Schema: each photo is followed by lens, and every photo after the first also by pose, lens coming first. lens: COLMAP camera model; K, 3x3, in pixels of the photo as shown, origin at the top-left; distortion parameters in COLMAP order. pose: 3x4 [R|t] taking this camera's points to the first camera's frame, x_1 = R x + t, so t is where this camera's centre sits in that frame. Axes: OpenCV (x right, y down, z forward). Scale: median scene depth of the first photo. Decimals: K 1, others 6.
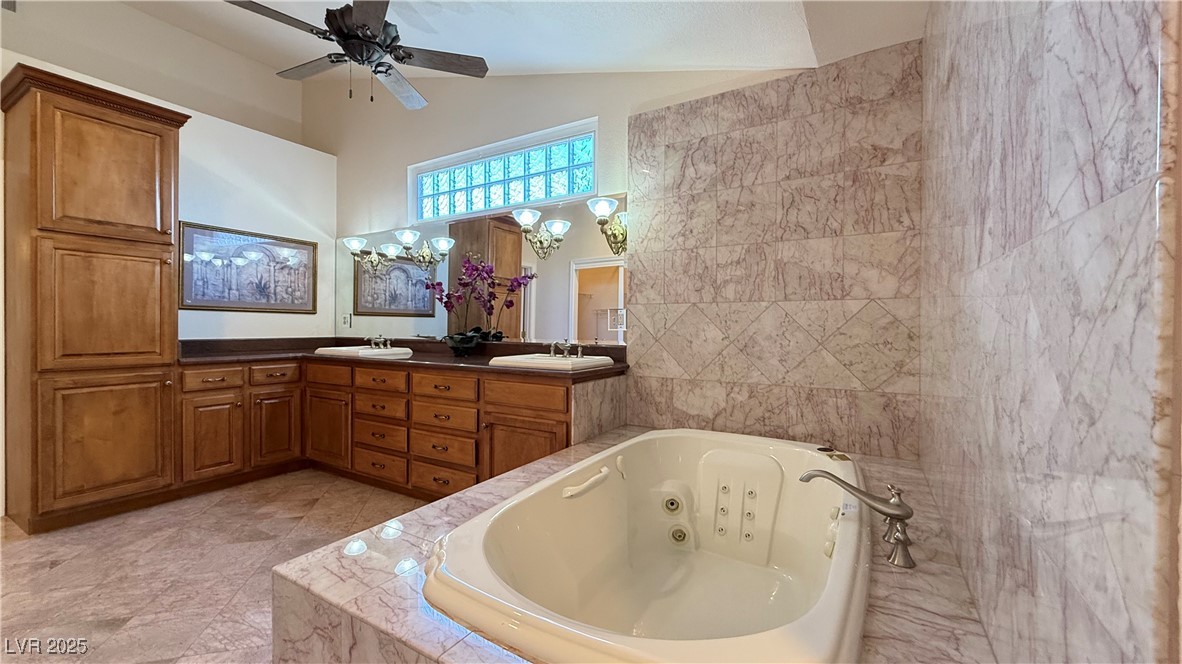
lens RADIAL K [[471.3, 0, 587.4], [0, 471.3, 330.4], [0, 0, 1]] dist [-0.001139, 0.000341]
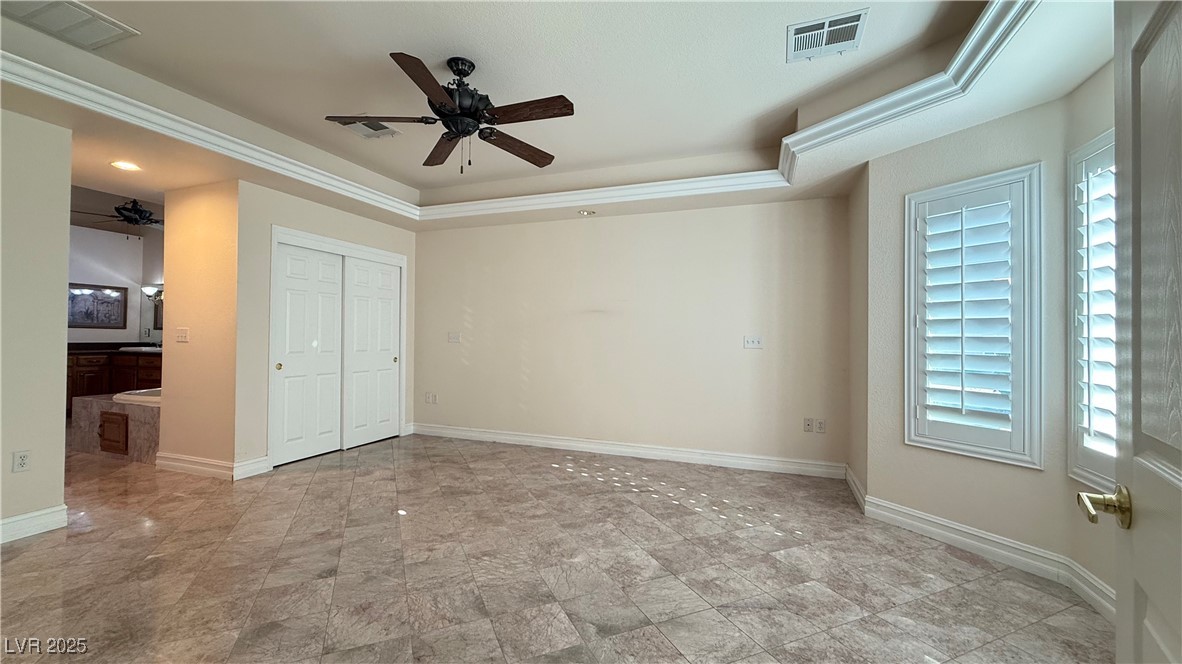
lens RADIAL K [[471.3, 0, 591.0], [0, 471.3, 332.4], [0, 0, 1]] dist [-0.001139, 0.000341]
pose [[0.983976, 0.007219, 0.178156, 1.257192], [-0.004171, 0.999839, -0.017477, 0.002686], [-0.178253, 0.016454, 0.983847, -1.589099]]
